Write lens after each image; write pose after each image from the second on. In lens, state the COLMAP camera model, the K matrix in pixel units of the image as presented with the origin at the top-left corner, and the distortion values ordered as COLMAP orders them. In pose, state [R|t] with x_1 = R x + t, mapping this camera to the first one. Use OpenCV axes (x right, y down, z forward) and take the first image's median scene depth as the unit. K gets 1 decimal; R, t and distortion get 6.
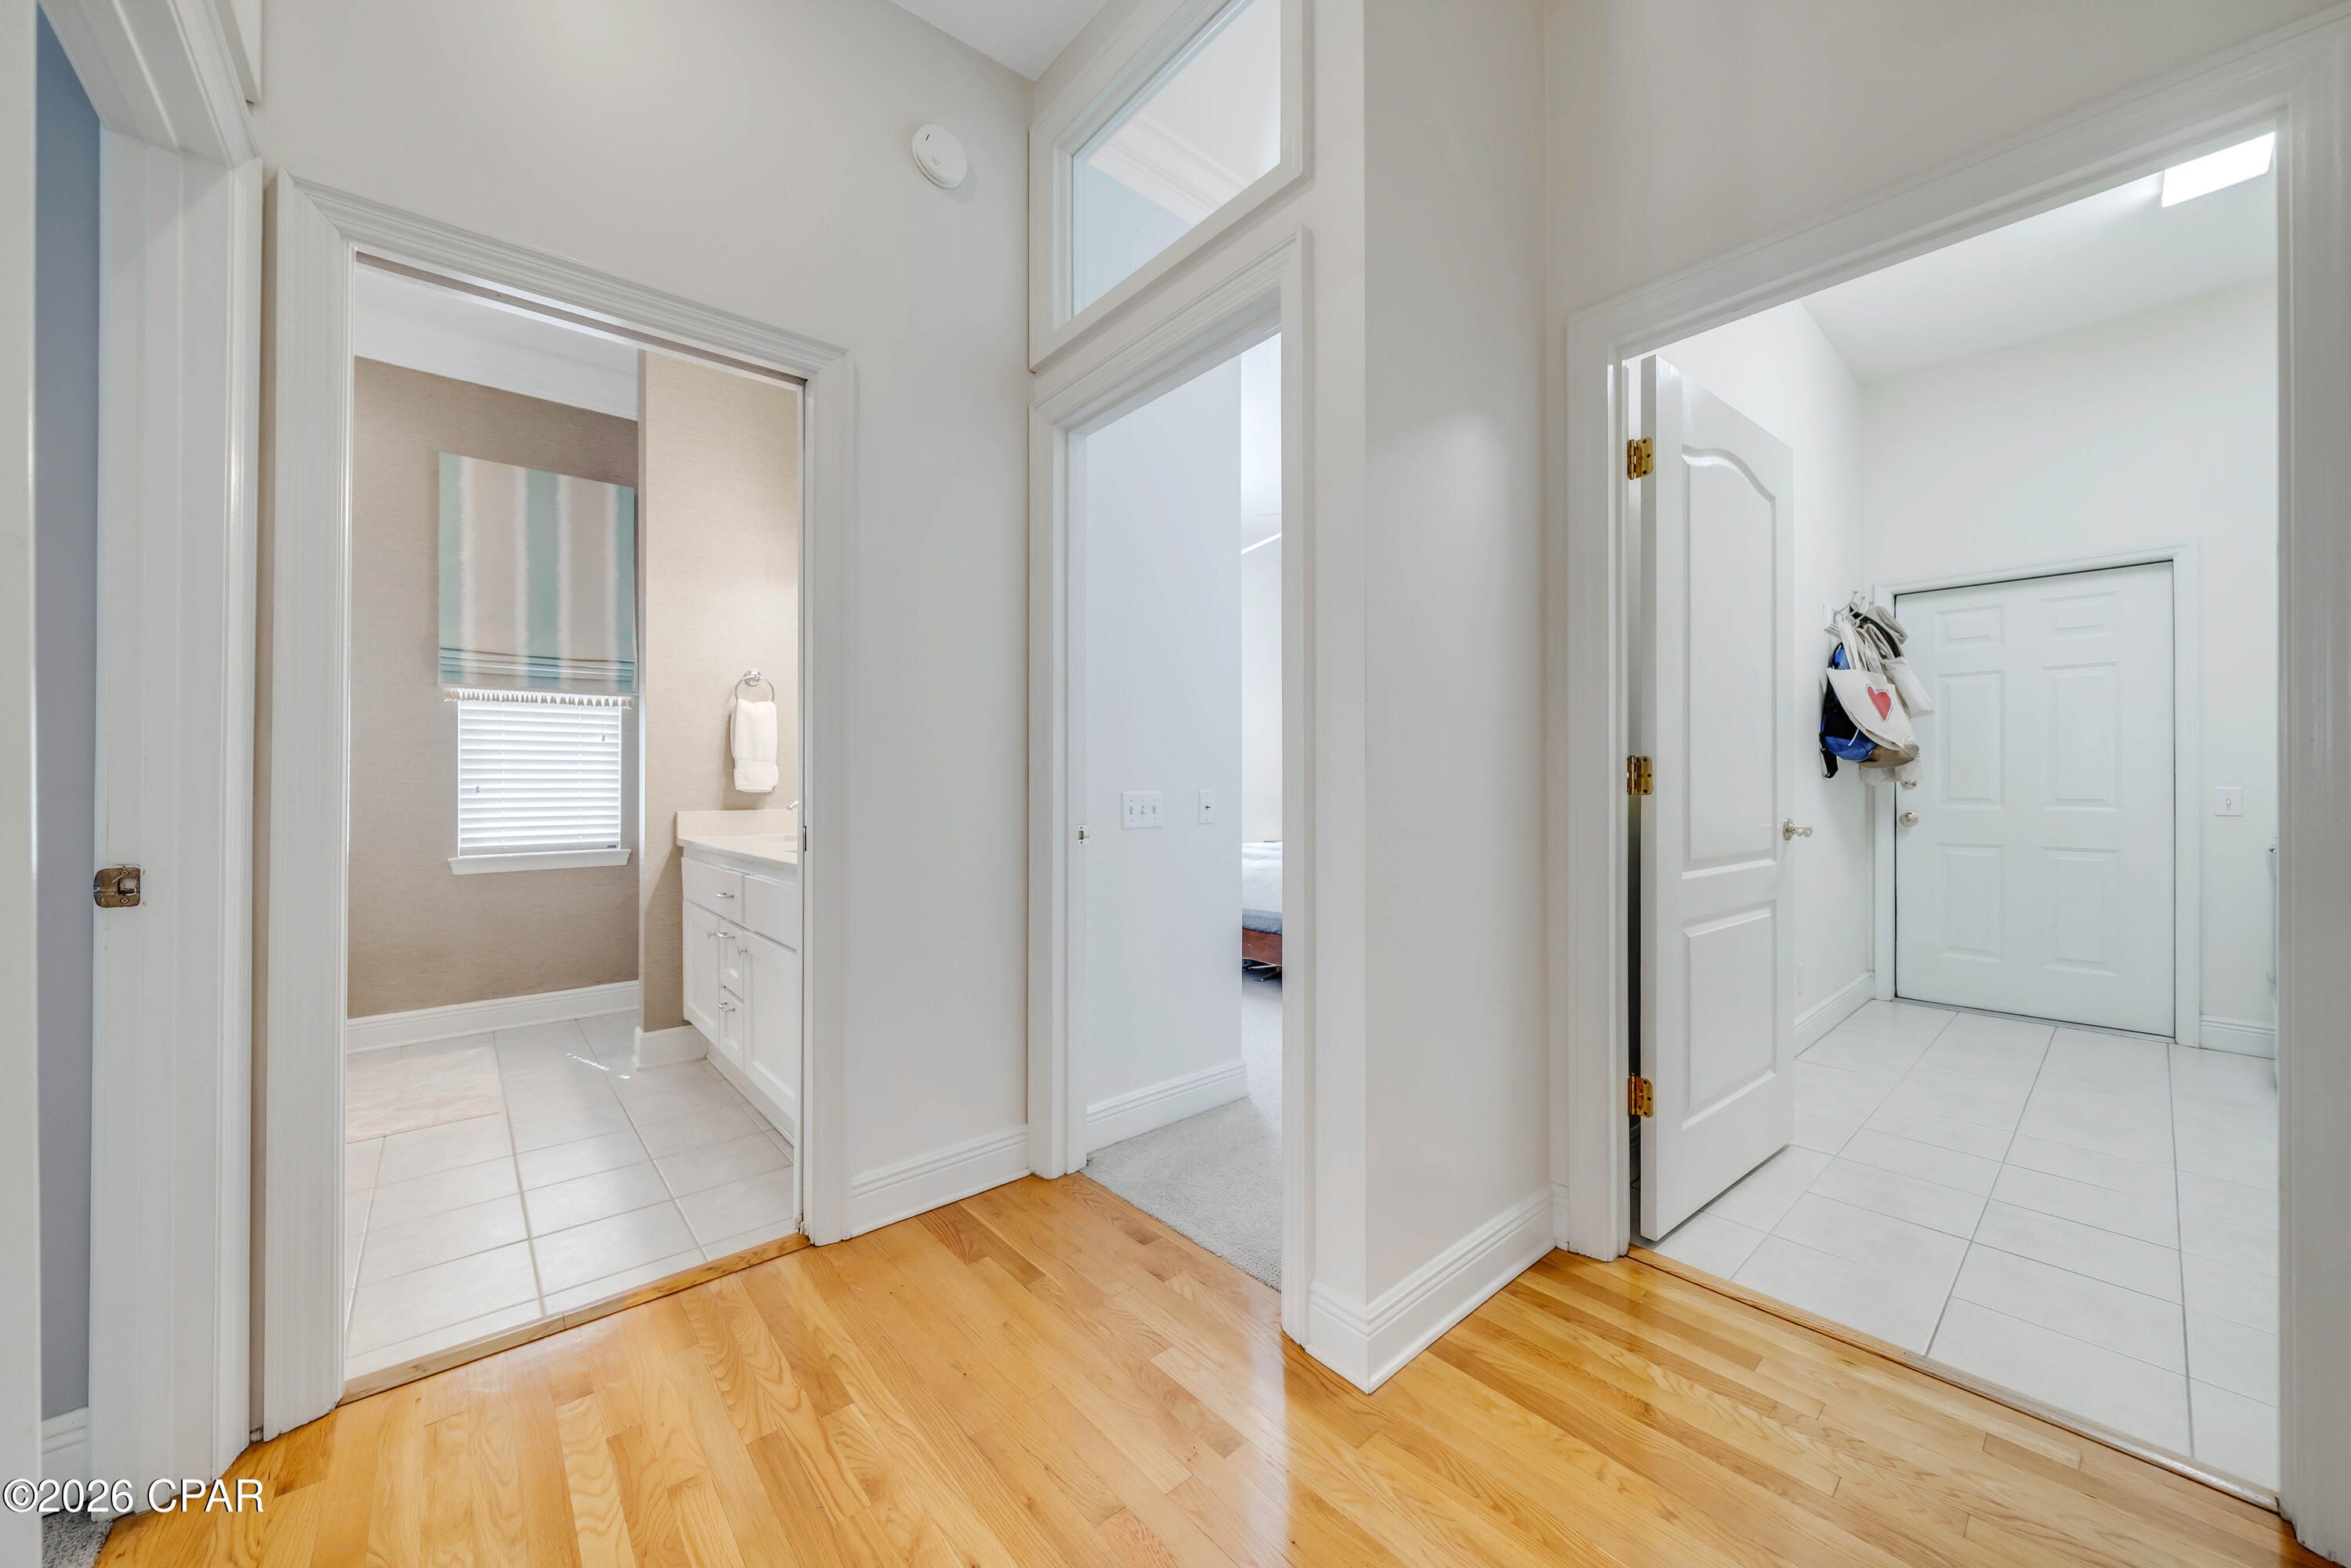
lens RADIAL K [[851.0, 0, 1174.8], [0, 851.0, 774.7], [0, 0, 1]] dist [-0.002761, -0.000237]
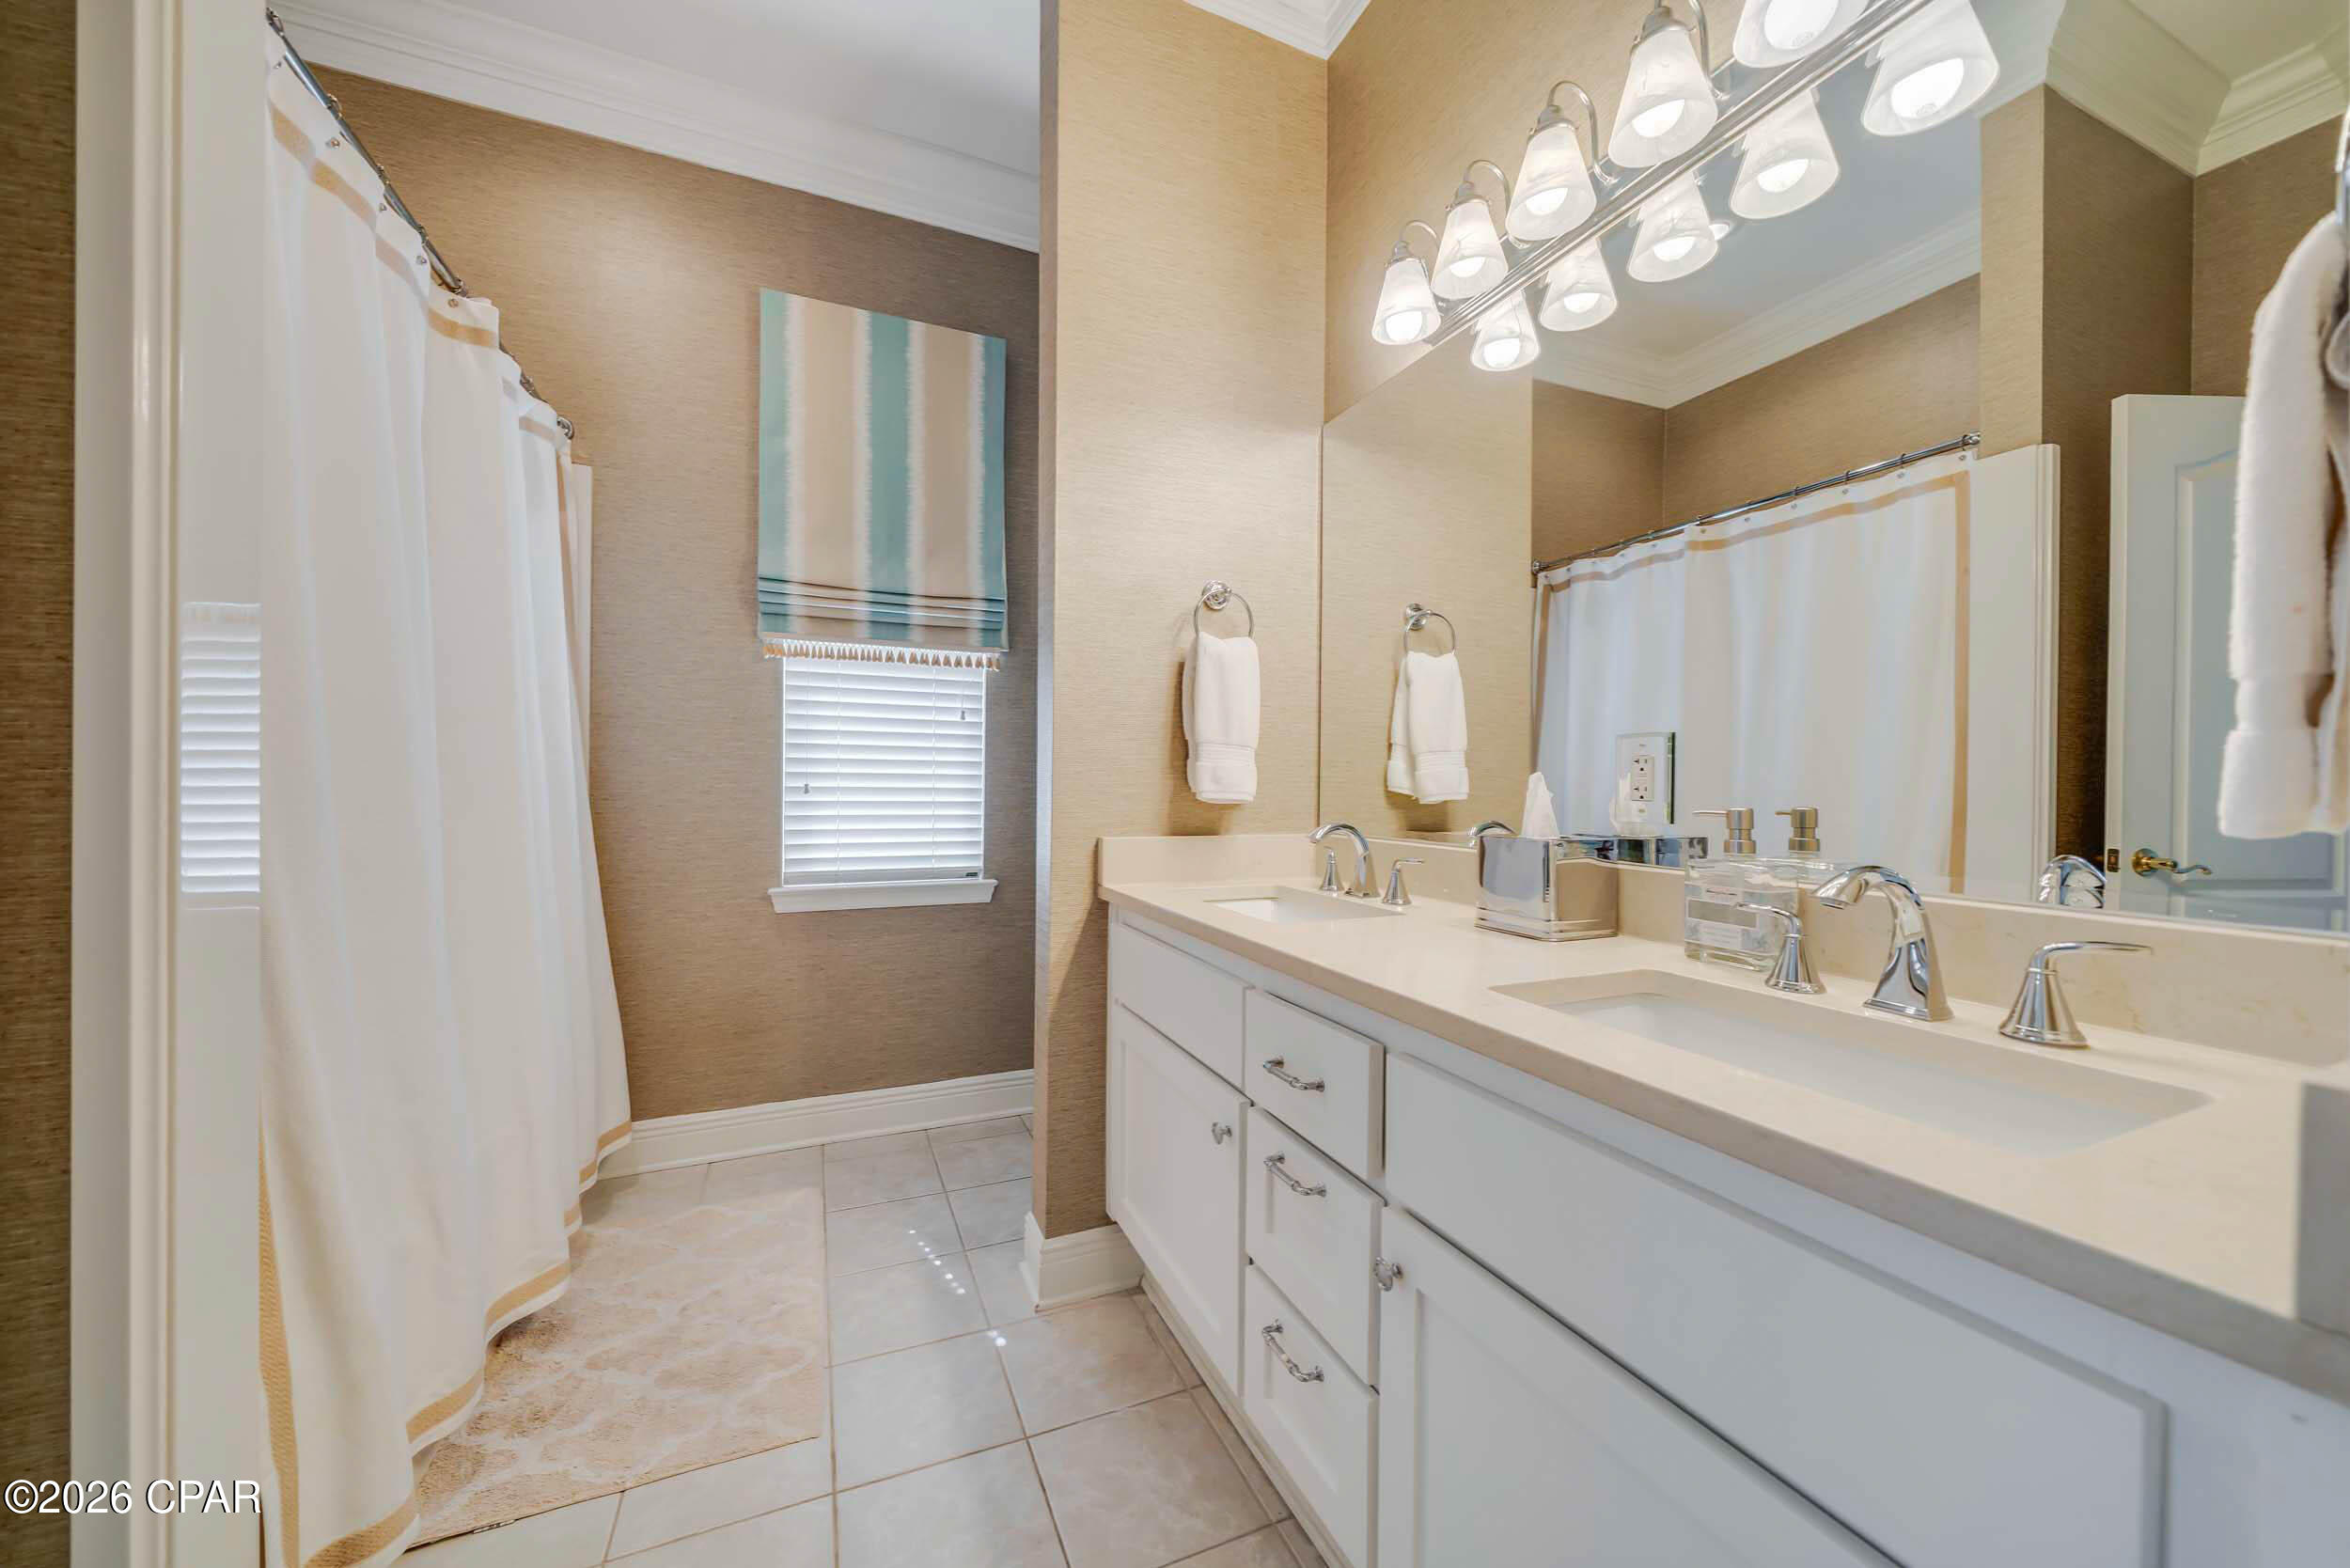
lens RADIAL K [[893.0, 0, 1177.2], [0, 893.0, 790.3], [0, 0, 1]] dist [-0.000382, -0.000041]
pose [[0.950648, 0.019620, -0.309652, -0.312934], [-0.013793, 0.999684, 0.020998, -0.000241], [0.309966, -0.015691, 0.950618, 0.407201]]
